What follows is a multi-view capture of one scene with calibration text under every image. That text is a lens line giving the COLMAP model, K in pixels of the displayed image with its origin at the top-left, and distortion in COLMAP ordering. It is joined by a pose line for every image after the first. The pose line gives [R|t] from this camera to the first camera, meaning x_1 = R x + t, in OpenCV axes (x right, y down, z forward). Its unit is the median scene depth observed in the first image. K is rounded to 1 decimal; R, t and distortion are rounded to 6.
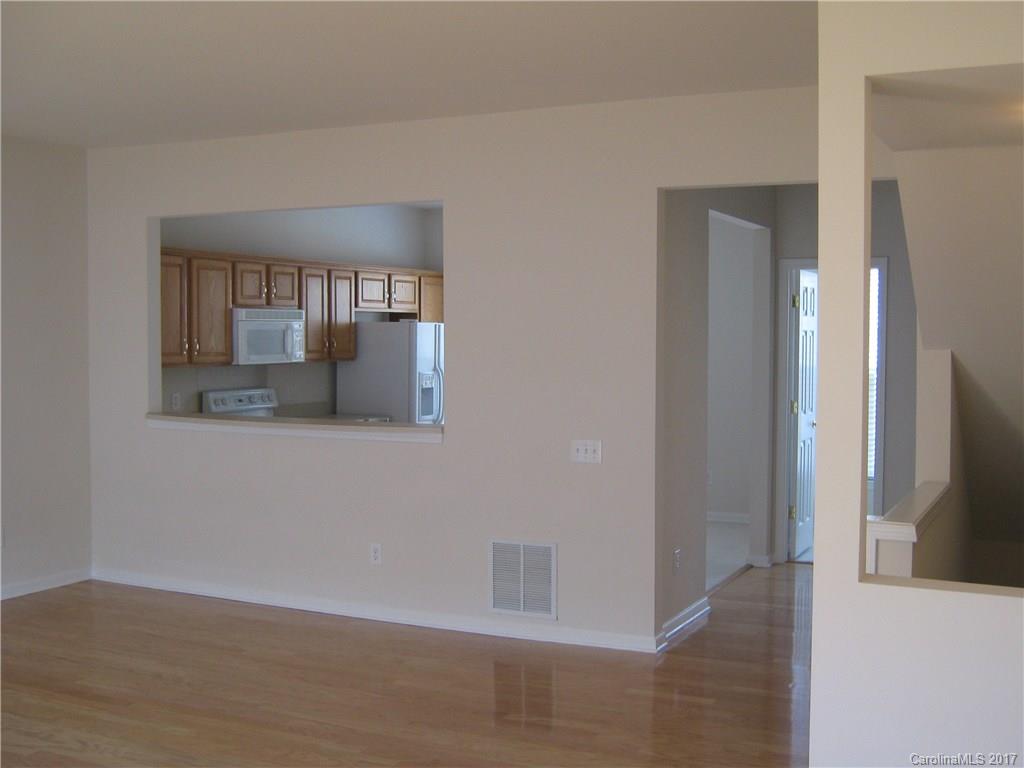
lens RADIAL K [[1153.0, 0, 512.0], [0, 1153.0, 384.0], [0, 0, 1]] dist [-0.121048, 0.029423]
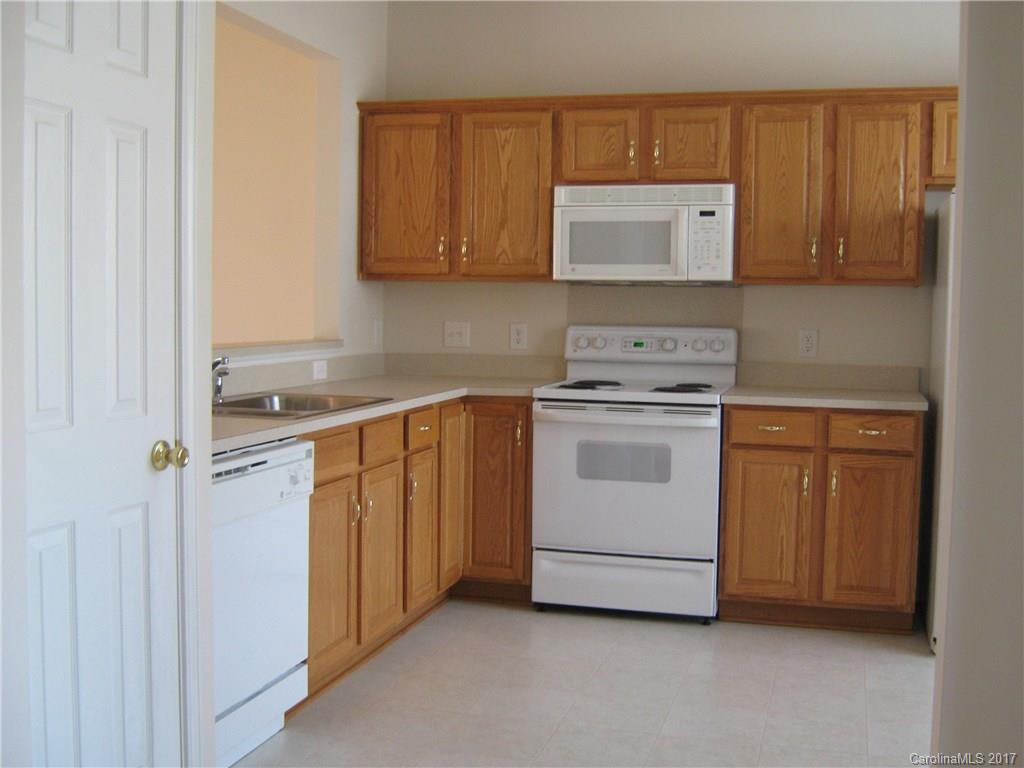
lens RADIAL K [[1153.0, 0, 512.0], [0, 1153.0, 384.0], [0, 0, 1]] dist [-0.121048, 0.029423]
pose [[0.181254, 0.069351, -0.980988, 0.358245], [-0.058680, 0.996496, 0.059605, 0.003215], [0.981684, 0.046760, 0.184689, 0.868885]]
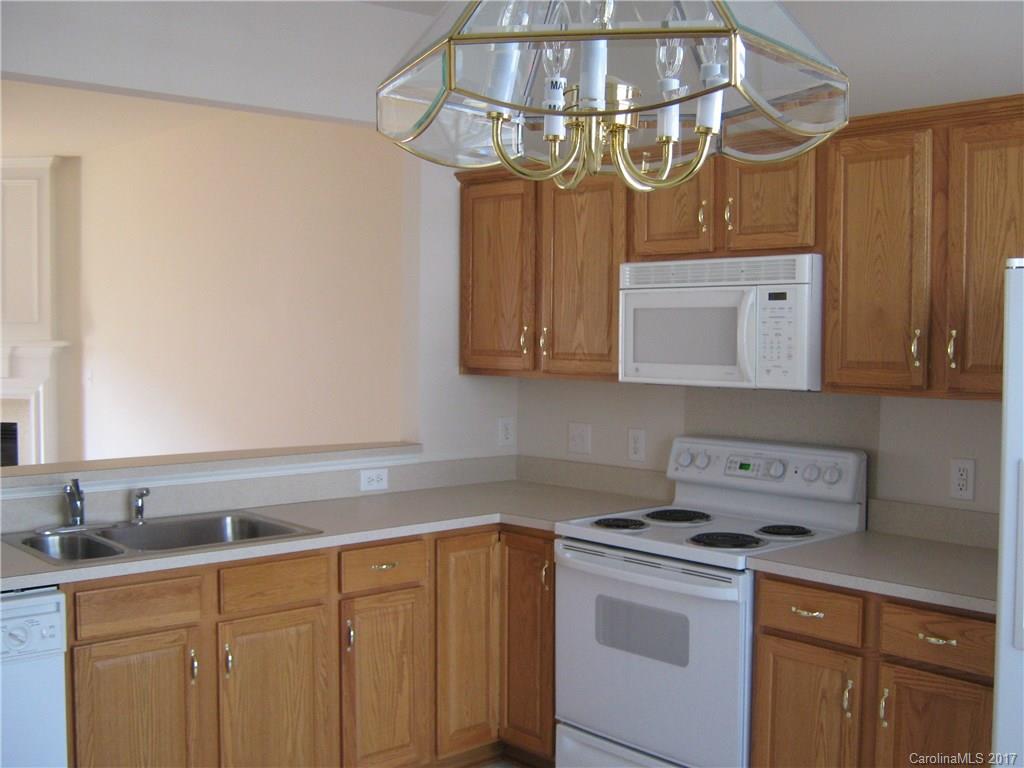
lens RADIAL K [[1153.0, 0, 512.0], [0, 1153.0, 384.0], [0, 0, 1]] dist [-0.121048, 0.029423]
pose [[-0.368286, 0.040533, -0.928828, 0.224347], [-0.047847, 0.996899, 0.062475, -0.043657], [0.928480, 0.067450, -0.365205, 1.133945]]
